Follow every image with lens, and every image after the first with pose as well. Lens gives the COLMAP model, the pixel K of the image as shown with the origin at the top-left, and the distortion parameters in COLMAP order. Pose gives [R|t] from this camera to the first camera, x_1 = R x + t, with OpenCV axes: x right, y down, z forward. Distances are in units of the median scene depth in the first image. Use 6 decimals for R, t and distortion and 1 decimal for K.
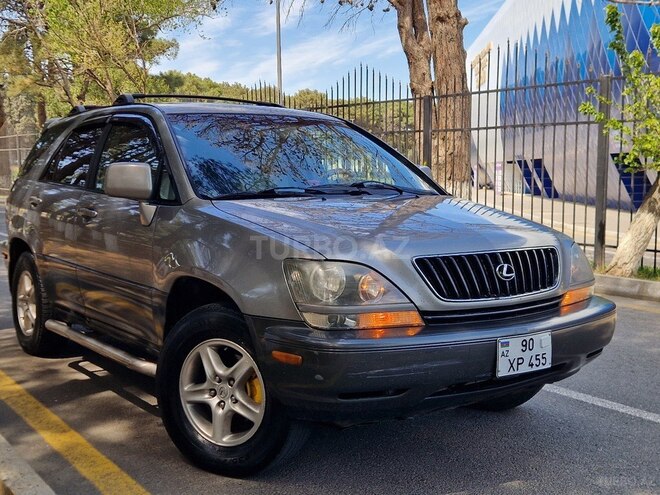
lens RADIAL K [[904.2, 0, 312.9], [0, 904.2, 247.0], [0, 0, 1]] dist [0.084351, 0.000000]
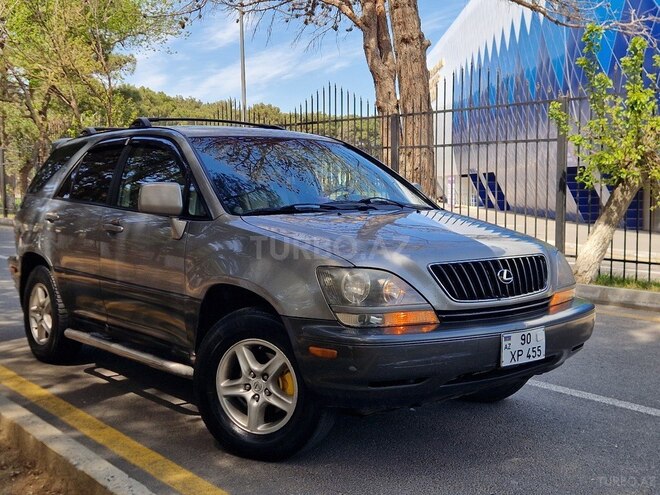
lens RADIAL K [[904.2, 0, 329.1], [0, 904.2, 249.1], [0, 0, 1]] dist [0.084351, 0.000000]
pose [[0.997589, -0.008844, 0.068839, -0.074088], [0.009720, 0.999876, -0.012409, 0.004128], [-0.068721, 0.013048, 0.997551, -0.111434]]
